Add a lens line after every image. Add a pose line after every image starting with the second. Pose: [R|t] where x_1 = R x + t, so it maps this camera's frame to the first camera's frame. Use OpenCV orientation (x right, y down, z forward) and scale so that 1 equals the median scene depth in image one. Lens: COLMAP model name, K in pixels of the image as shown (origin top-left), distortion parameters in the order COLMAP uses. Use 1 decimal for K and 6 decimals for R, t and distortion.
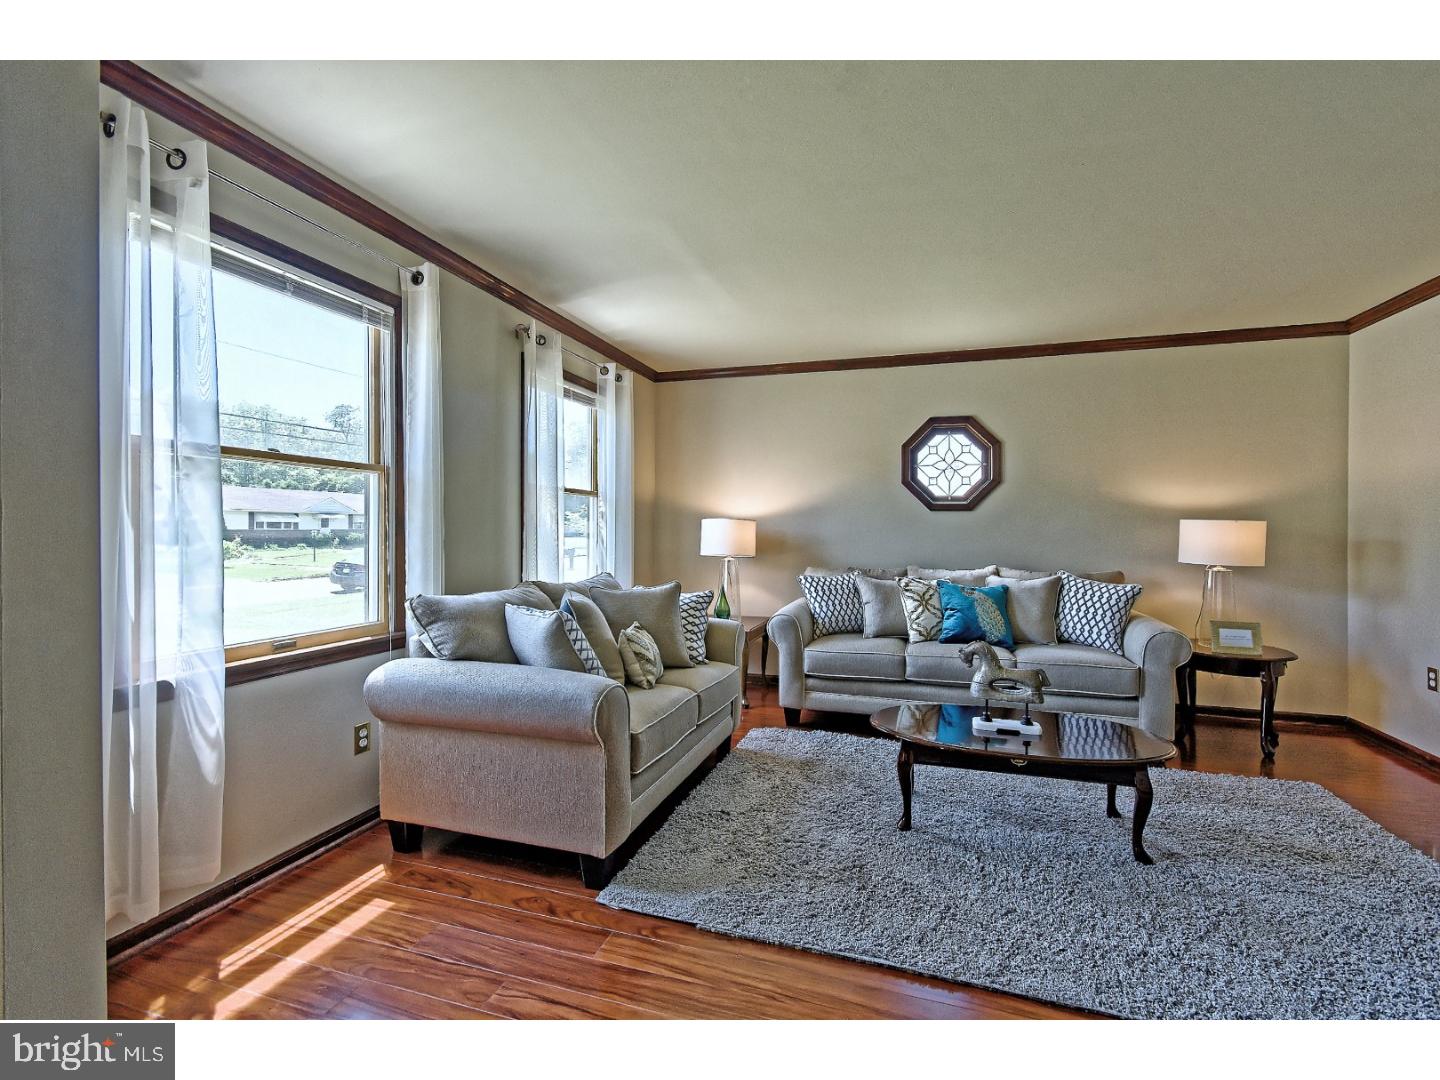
lens RADIAL K [[634.8, 0, 720.4], [0, 634.8, 535.8], [0, 0, 1]] dist [0.000763, -0.000107]
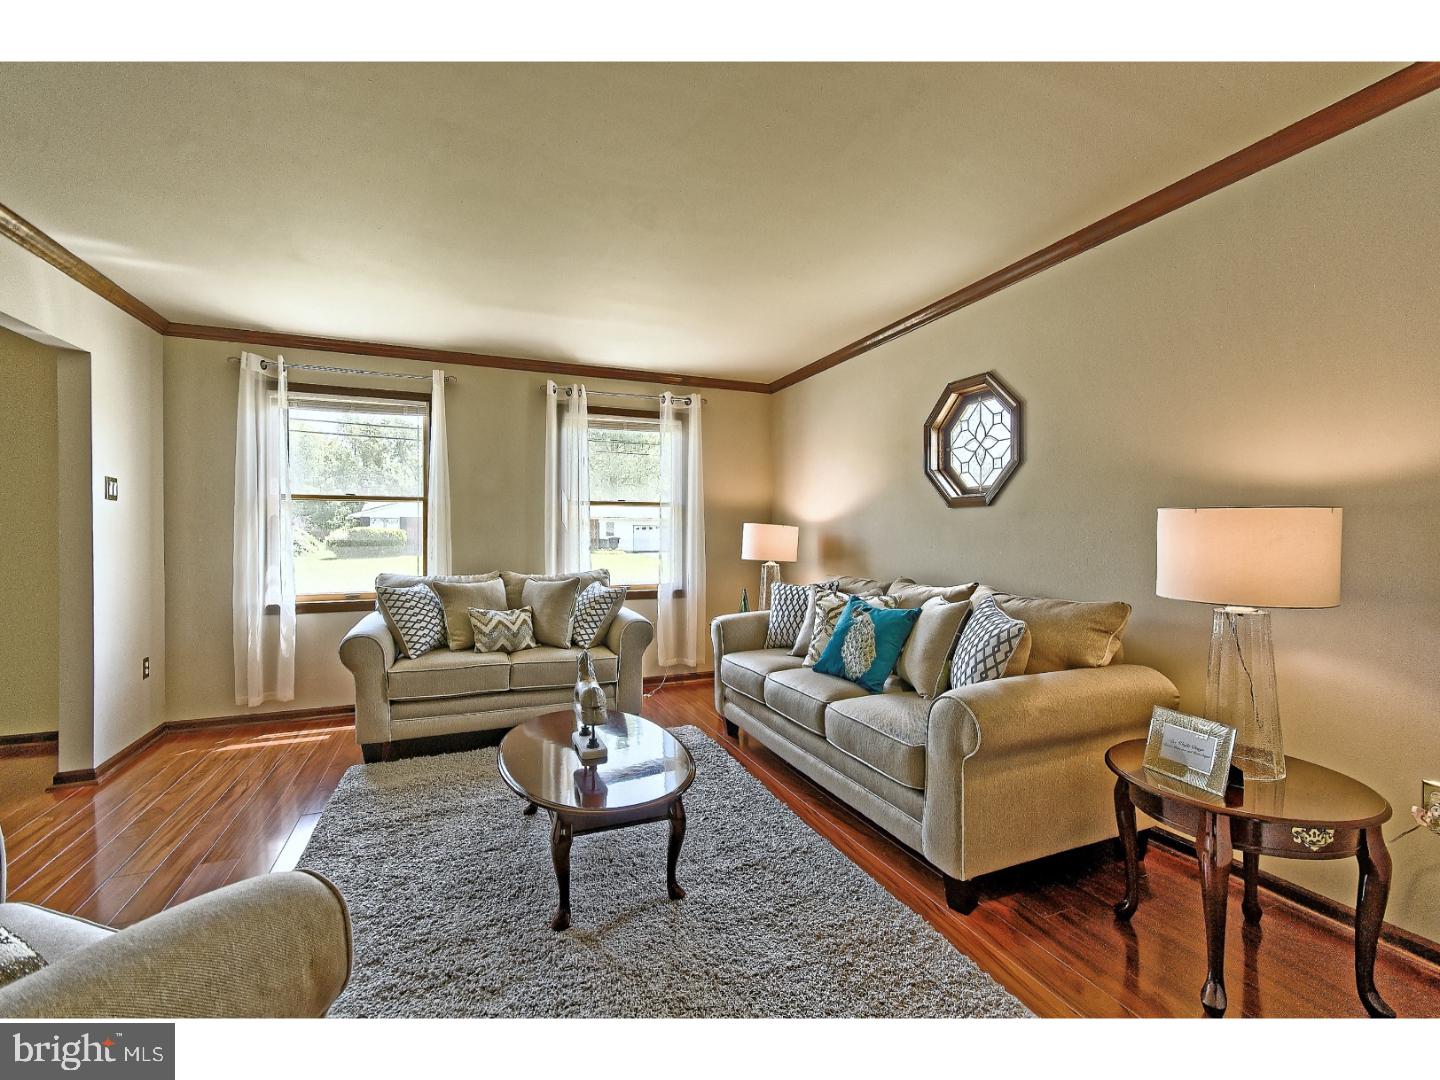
lens RADIAL K [[634.8, 0, 718.7], [0, 634.8, 542.0], [0, 0, 1]] dist [0.000763, -0.000107]
pose [[0.644290, 0.004101, -0.764770, 0.729998], [0.001730, 0.999975, 0.006820, -0.004067], [0.764779, -0.005717, 0.644267, 0.302360]]
